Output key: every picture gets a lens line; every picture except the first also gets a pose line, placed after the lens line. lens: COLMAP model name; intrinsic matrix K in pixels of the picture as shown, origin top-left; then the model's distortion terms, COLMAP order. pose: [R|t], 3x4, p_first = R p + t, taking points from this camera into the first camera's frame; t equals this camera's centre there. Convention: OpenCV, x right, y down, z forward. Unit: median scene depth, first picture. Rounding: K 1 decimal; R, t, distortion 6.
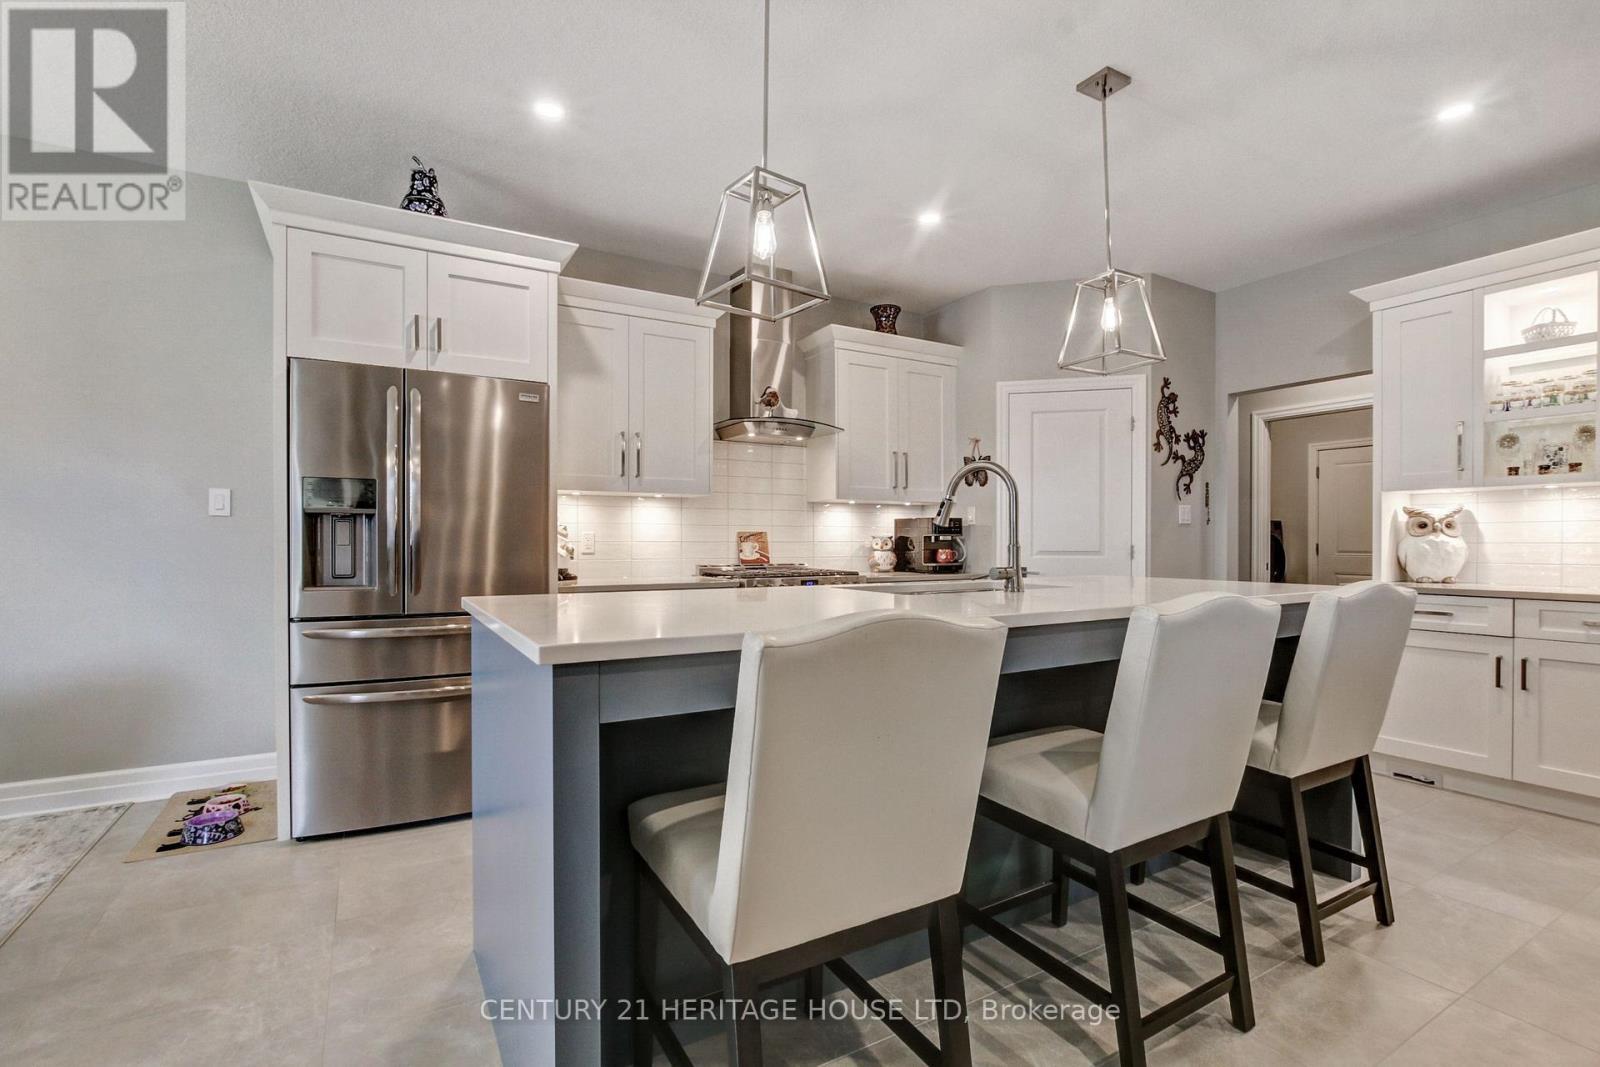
lens RADIAL K [[724.7, 0, 795.5], [0, 724.7, 544.6], [0, 0, 1]] dist [-0.017408, 0.000579]
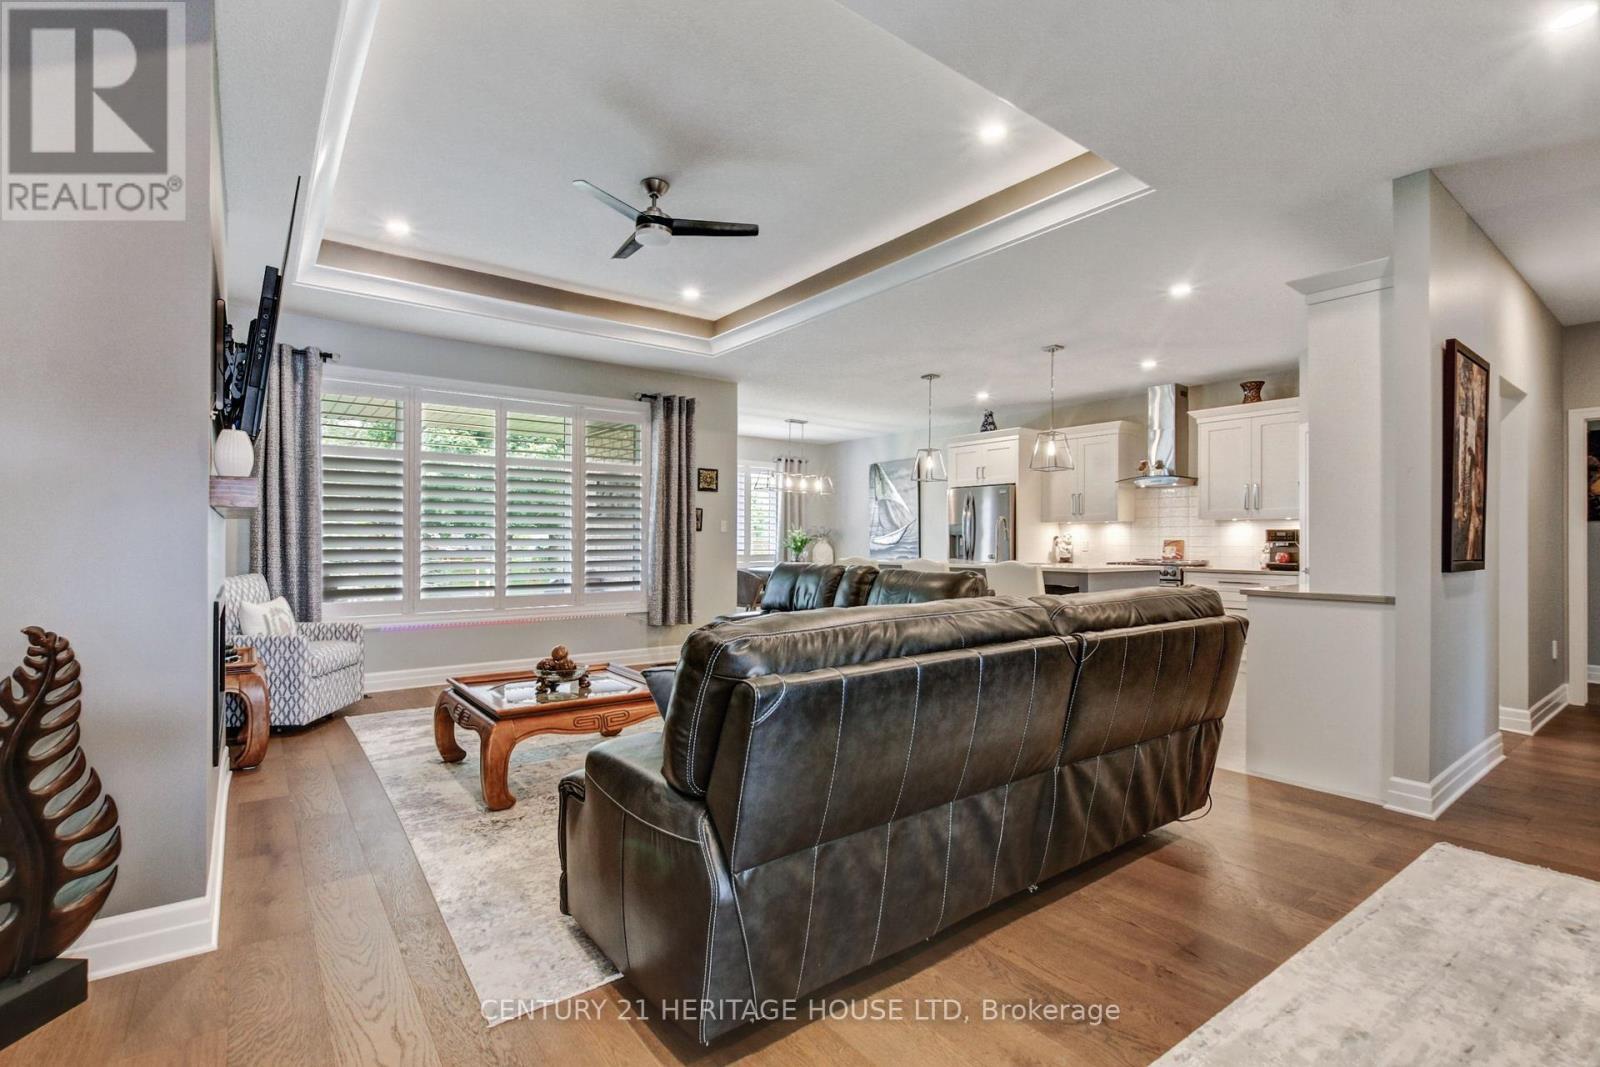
lens RADIAL K [[727.0, 0, 801.6], [0, 727.0, 541.3], [0, 0, 1]] dist [-0.034025, 0.009672]
pose [[0.118048, 0.000063, -0.993008, 1.513648], [-0.010316, 0.999946, -0.001163, -0.004035], [0.992954, 0.010381, 0.118042, -0.052410]]
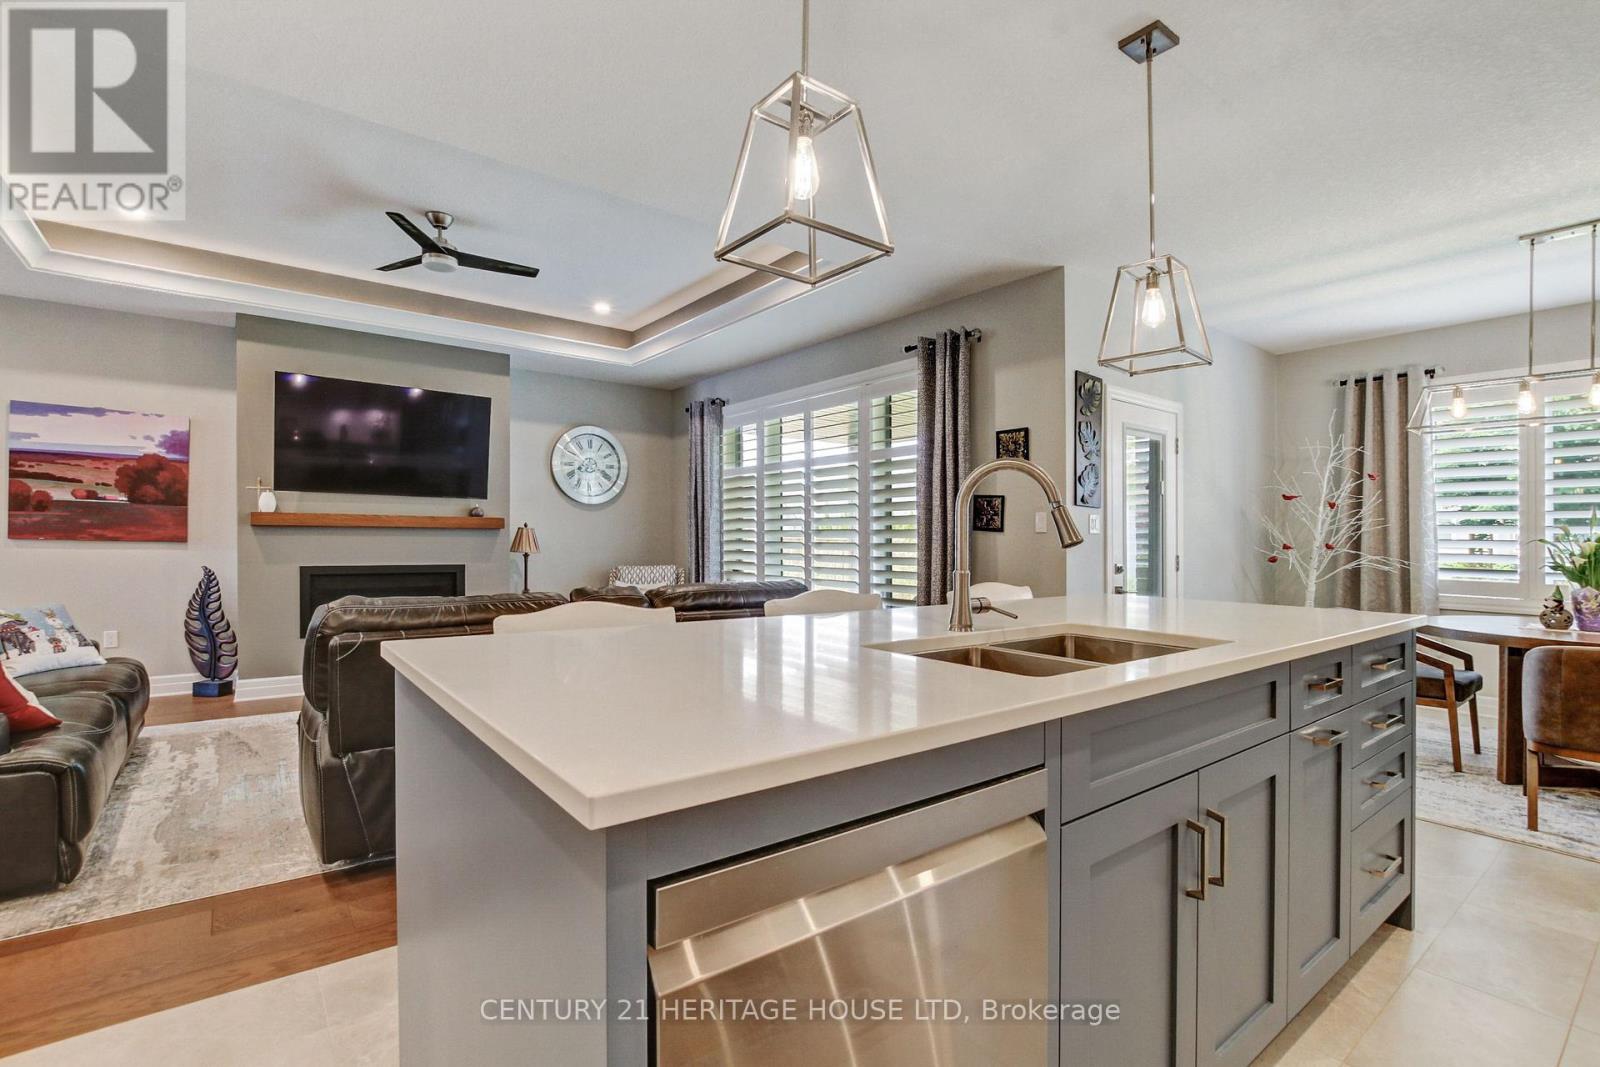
lens RADIAL K [[727.0, 0, 801.6], [0, 727.0, 541.3], [0, 0, 1]] dist [-0.034025, 0.009672]
pose [[-0.991647, -0.012064, -0.128418, 0.304192], [-0.013159, 0.999884, 0.007681, -0.017063], [0.128310, 0.009307, -0.991690, 0.852217]]
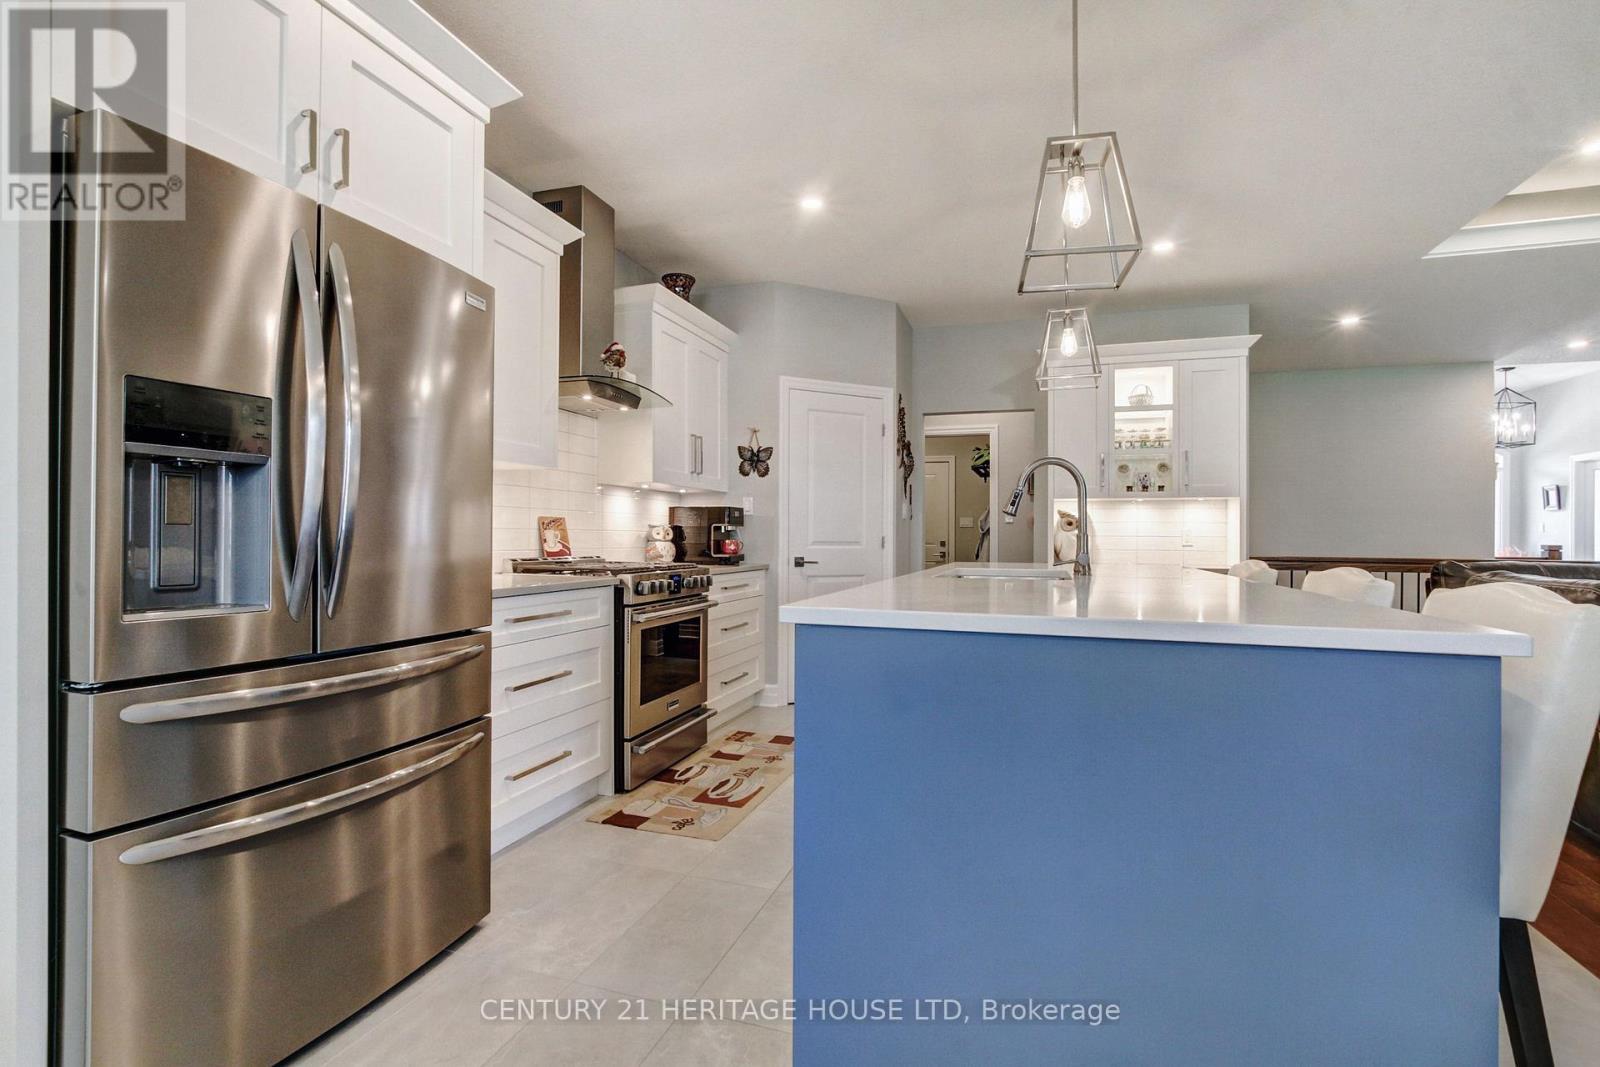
lens RADIAL K [[750.7, 0, 807.7], [0, 750.7, 529.7], [0, 0, 1]] dist [-0.004462, 0.000095]
pose [[0.745590, 0.012117, 0.666294, -0.407409], [-0.005261, 0.999911, -0.012297, 0.005406], [-0.666384, 0.005663, 0.745588, 0.193048]]
